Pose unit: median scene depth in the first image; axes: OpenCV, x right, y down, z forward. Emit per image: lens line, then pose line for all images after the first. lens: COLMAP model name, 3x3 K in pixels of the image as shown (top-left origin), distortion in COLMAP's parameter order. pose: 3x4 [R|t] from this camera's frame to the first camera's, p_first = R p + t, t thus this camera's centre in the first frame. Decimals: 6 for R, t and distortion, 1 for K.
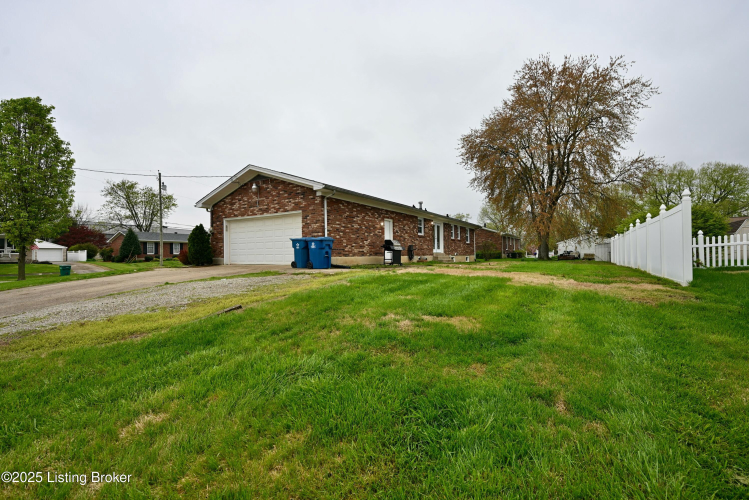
lens RADIAL K [[332.8, 0, 374.5], [0, 332.8, 250.0], [0, 0, 1]] dist [0.000152, -0.000278]
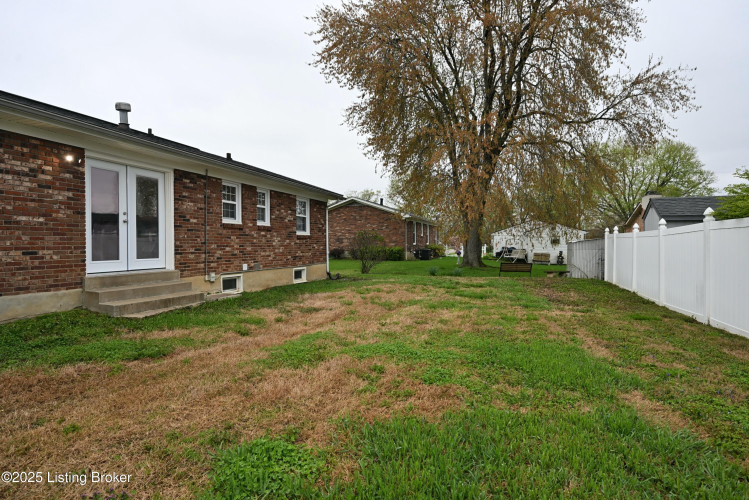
lens RADIAL K [[415.4, 0, 374.5], [0, 415.4, 250.0], [0, 0, 1]] dist [-0.000040, 0.001121]
pose [[0.970279, 0.004872, 0.241939, 0.214156], [-0.012605, 0.999458, 0.030427, -0.016844], [-0.241660, -0.032572, 0.969814, 0.431464]]
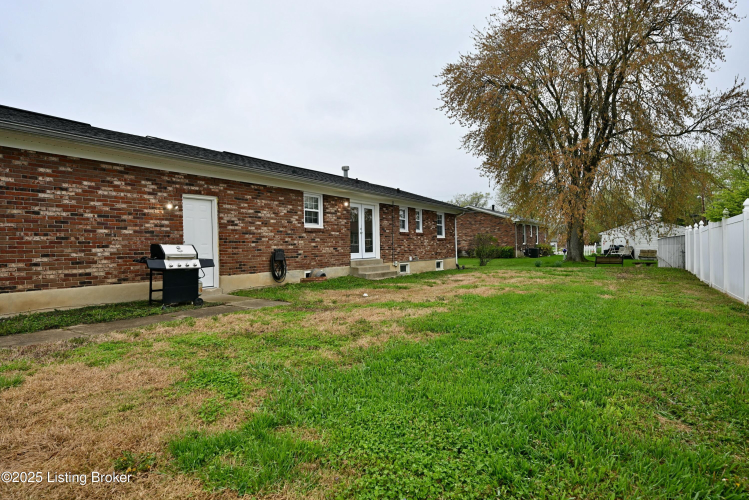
lens RADIAL K [[415.4, 0, 374.5], [0, 415.4, 250.0], [0, 0, 1]] dist [-0.000040, 0.001121]
pose [[0.999887, -0.009510, -0.011681, 0.150982], [0.009779, 0.999682, 0.023249, -0.015701], [0.011456, -0.023360, 0.999661, 0.230387]]
